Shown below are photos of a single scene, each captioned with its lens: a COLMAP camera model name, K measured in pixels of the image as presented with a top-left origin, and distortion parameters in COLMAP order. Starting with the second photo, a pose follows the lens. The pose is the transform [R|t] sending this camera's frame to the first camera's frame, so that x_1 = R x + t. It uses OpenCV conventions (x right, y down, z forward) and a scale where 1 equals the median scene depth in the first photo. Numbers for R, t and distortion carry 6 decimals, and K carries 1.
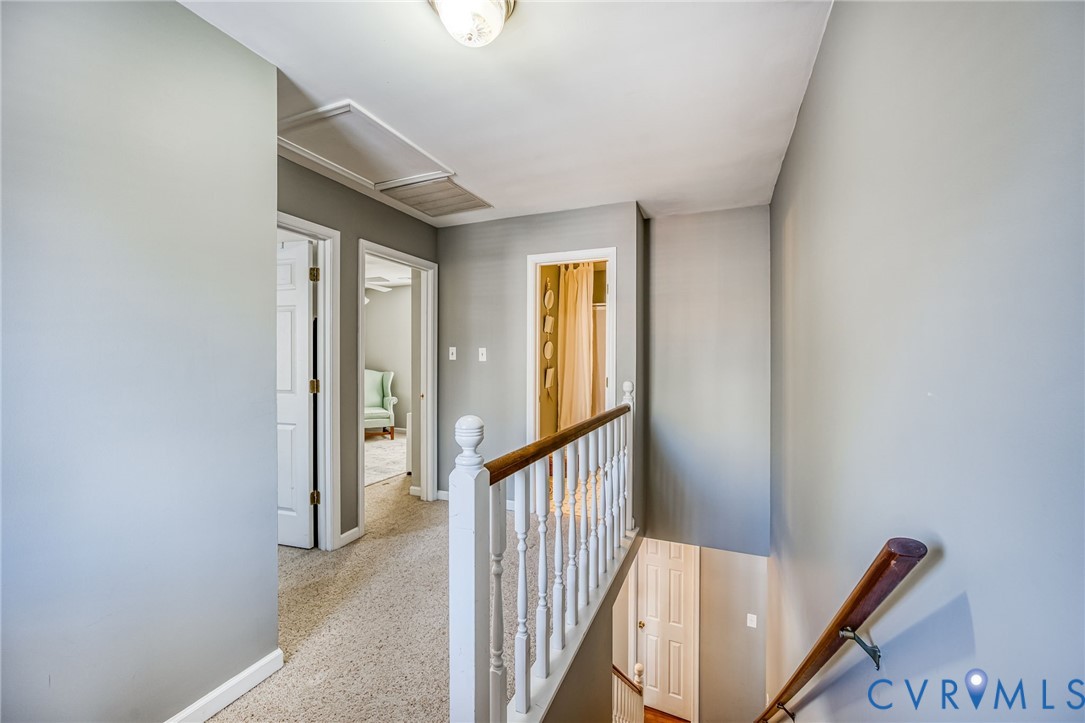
lens RADIAL K [[426.8, 0, 541.7], [0, 426.8, 359.2], [0, 0, 1]] dist [0.002027, 0.000161]
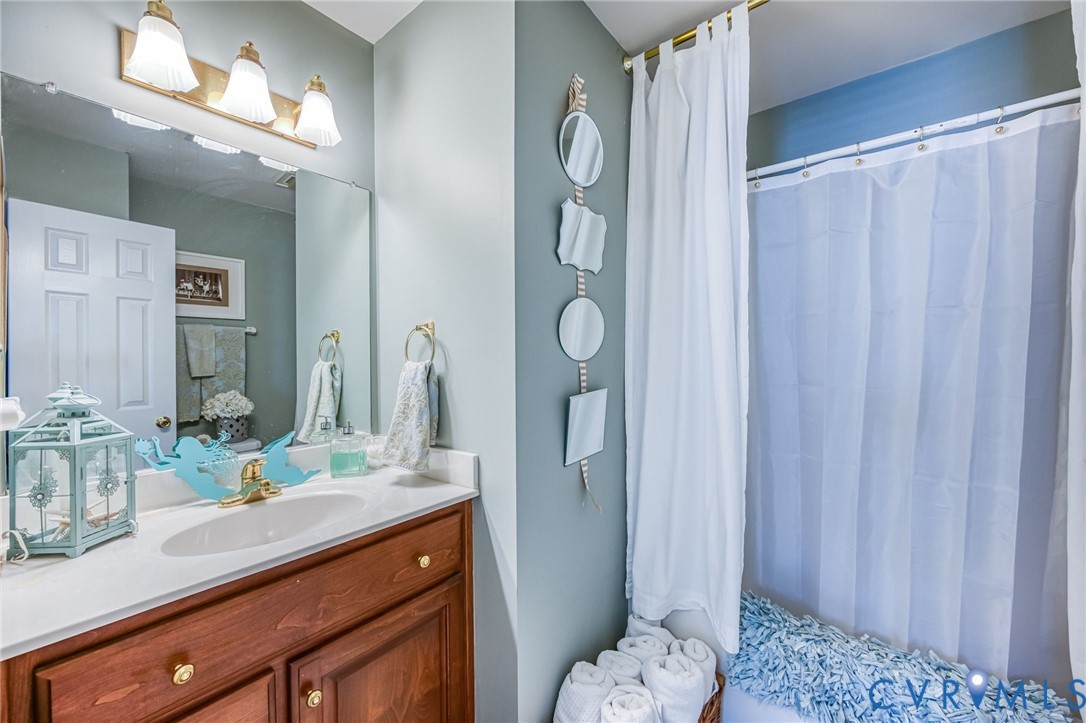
lens RADIAL K [[427.1, 0, 538.6], [0, 427.1, 362.8], [0, 0, 1]] dist [0.002027, 0.000161]
pose [[0.961835, 0.002323, -0.273619, 0.064165], [-0.001983, 0.999997, 0.001518, -0.000467], [0.273622, -0.000918, 0.961837, 0.692468]]
